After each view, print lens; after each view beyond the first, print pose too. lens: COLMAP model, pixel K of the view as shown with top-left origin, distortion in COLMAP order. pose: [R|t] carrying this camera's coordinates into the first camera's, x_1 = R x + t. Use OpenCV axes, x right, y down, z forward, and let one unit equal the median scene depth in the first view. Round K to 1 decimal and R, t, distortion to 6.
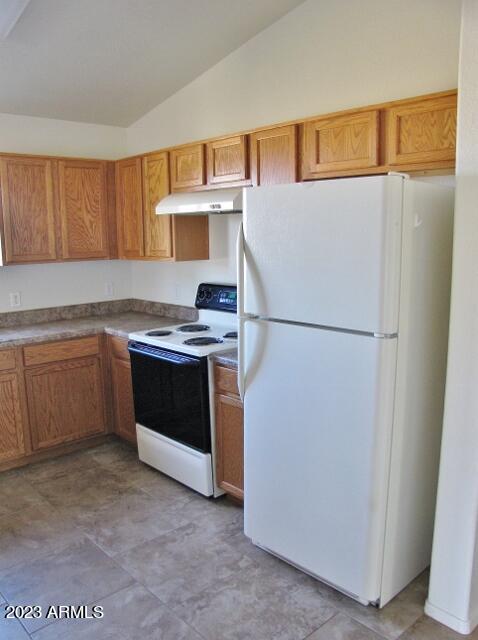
lens RADIAL K [[553.7, 0, 239.0], [0, 553.7, 320.0], [0, 0, 1]] dist [-0.173883, 0.194093]
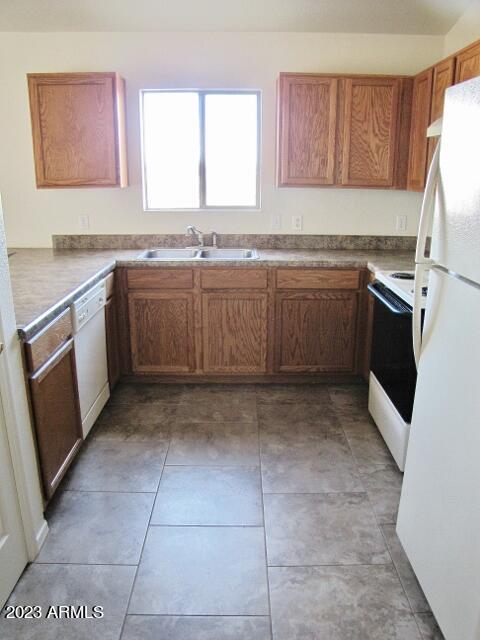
lens RADIAL K [[549.1, 0, 240.0], [0, 549.1, 320.0], [0, 0, 1]] dist [-0.176892, 0.187602]
pose [[0.746651, 0.198397, -0.634942, 0.205453], [-0.122499, 0.979173, 0.161906, -0.013251], [0.653840, -0.043108, 0.755404, 0.174983]]
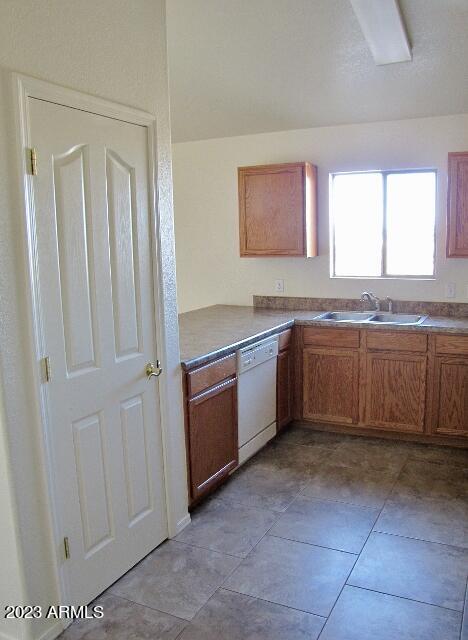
lens RADIAL K [[557.0, 0, 234.0], [0, 557.0, 320.0], [0, 0, 1]] dist [-0.129452, 0.002728]
pose [[0.366972, 0.147978, -0.918387, 0.423758], [-0.132673, 0.985499, 0.105778, -0.037965], [0.920722, 0.083027, 0.381283, 0.208377]]
